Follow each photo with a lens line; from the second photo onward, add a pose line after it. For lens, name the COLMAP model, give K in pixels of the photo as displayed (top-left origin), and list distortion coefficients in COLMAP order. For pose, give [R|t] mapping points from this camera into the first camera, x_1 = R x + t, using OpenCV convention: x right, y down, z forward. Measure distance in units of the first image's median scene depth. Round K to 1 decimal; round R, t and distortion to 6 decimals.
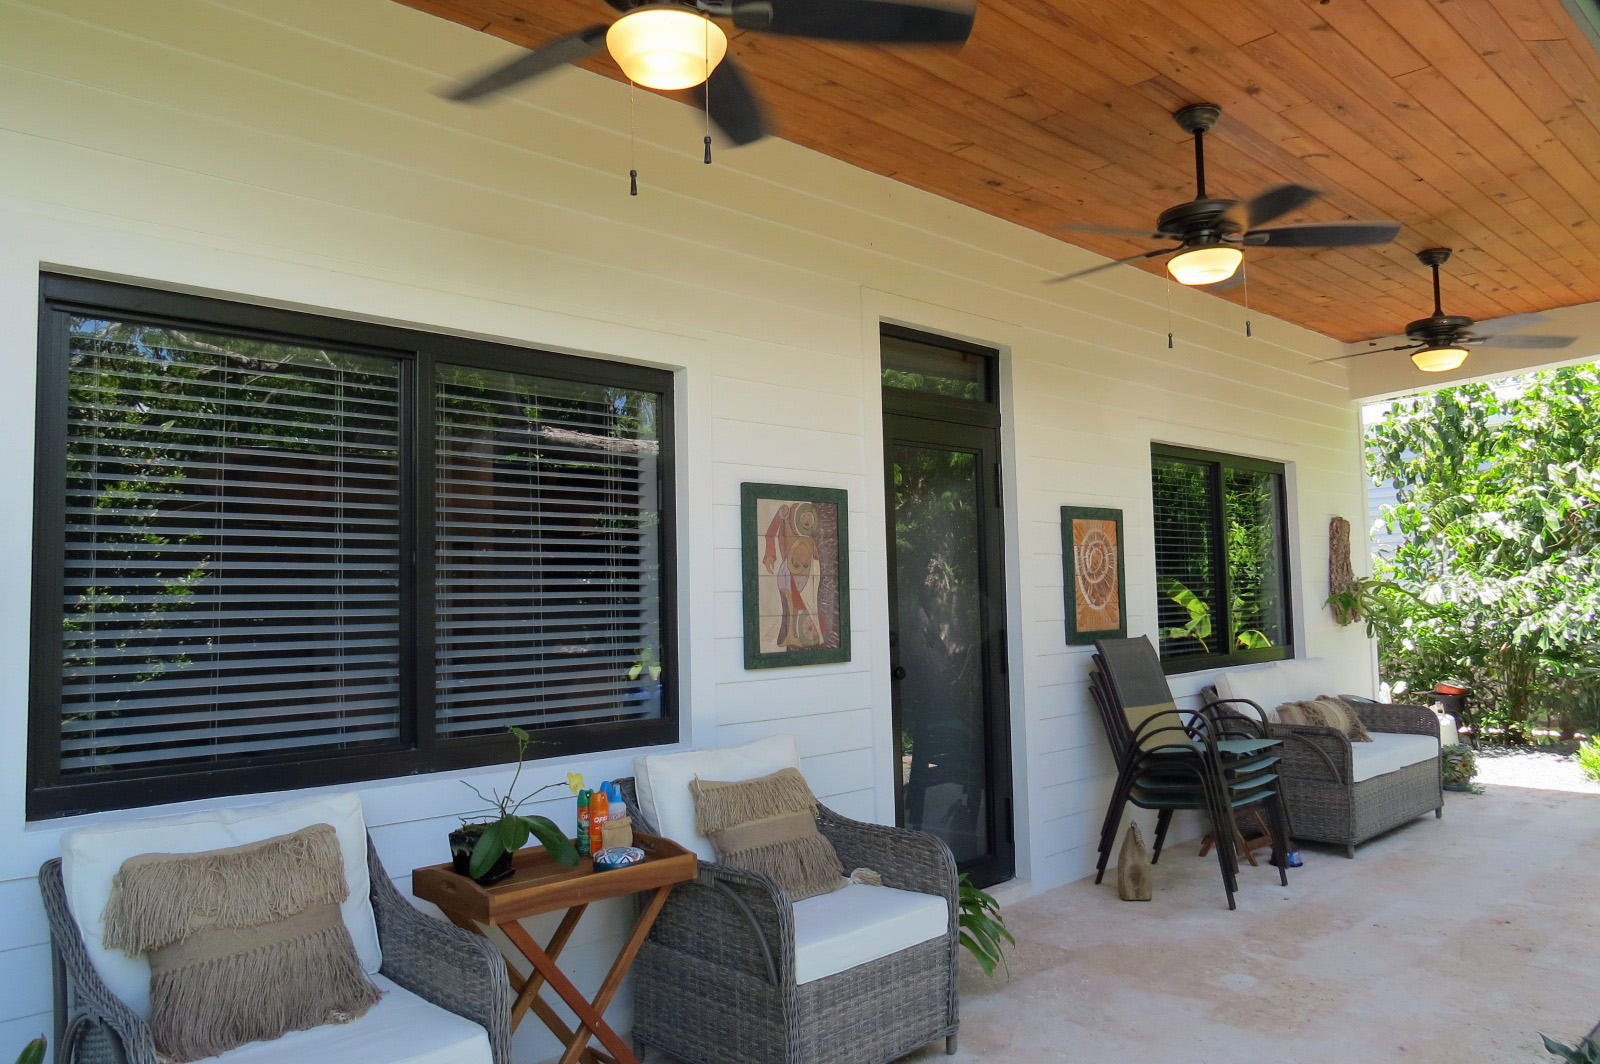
lens RADIAL K [[1139.2, 0, 800.0], [0, 1139.2, 532.0], [0, 0, 1]] dist [-0.018340, 0.003298]
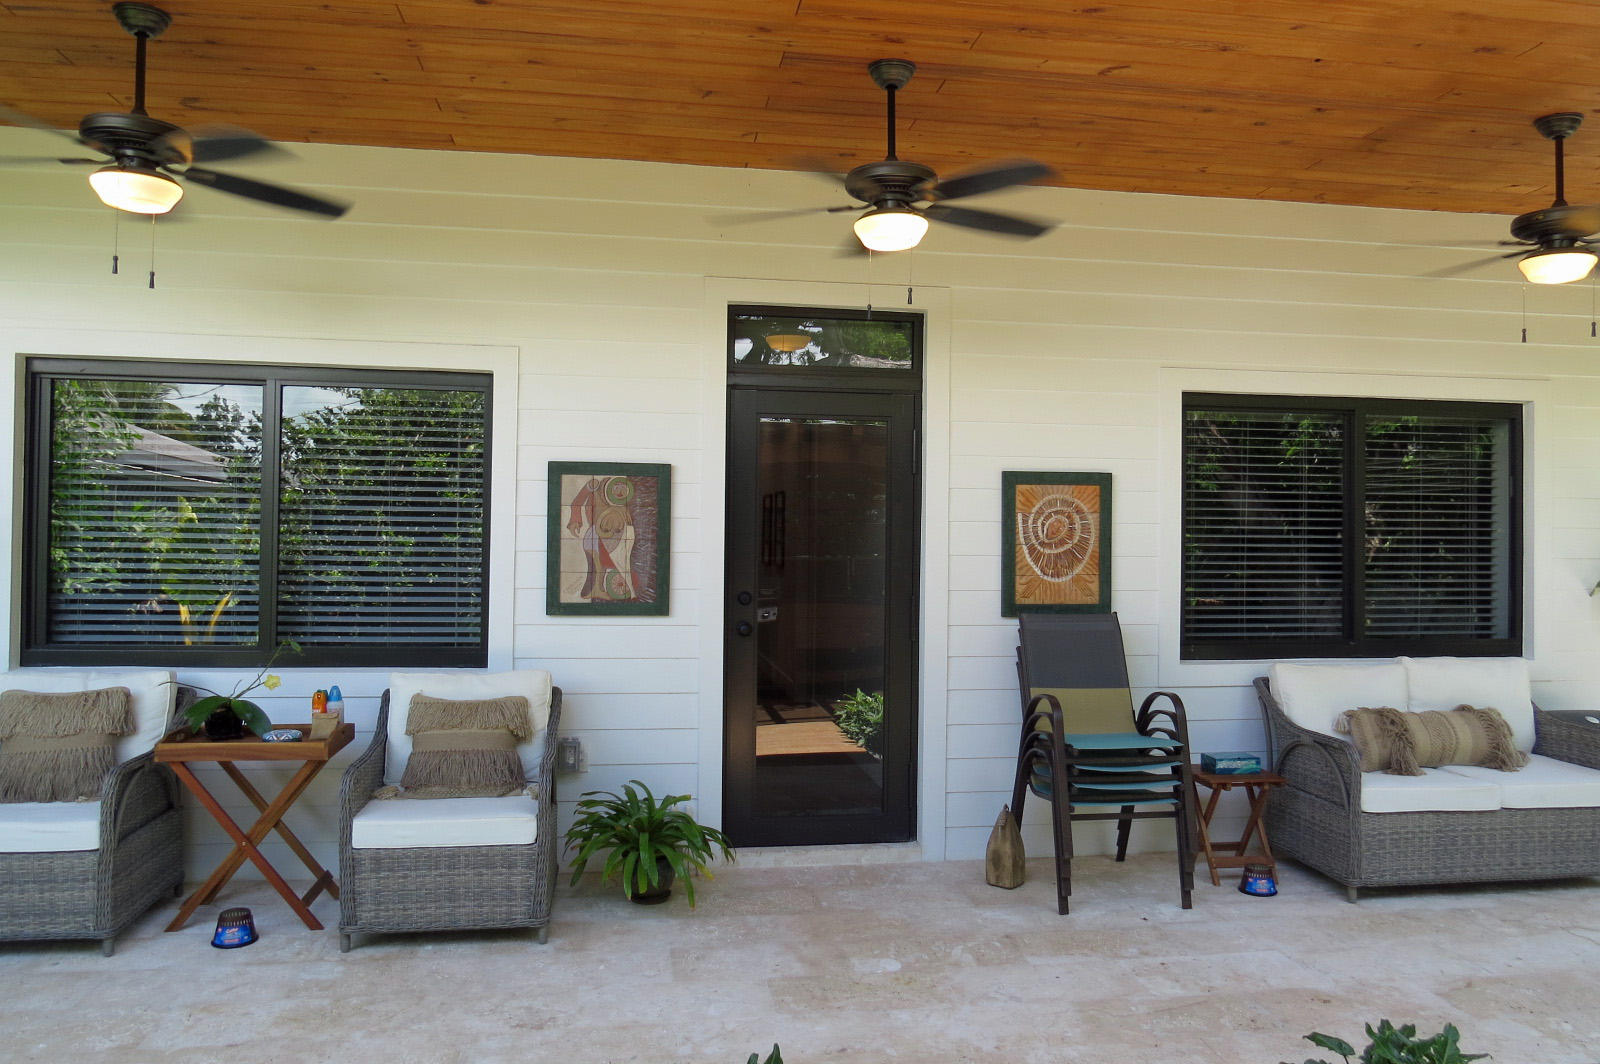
lens RADIAL K [[1139.2, 0, 800.0], [0, 1139.2, 532.0], [0, 0, 1]] dist [-0.018340, 0.003298]
pose [[0.813353, 0.031653, -0.580908, 0.819164], [0.003939, 0.998196, 0.059906, -0.037606], [0.581757, -0.051013, 0.811762, 0.158825]]
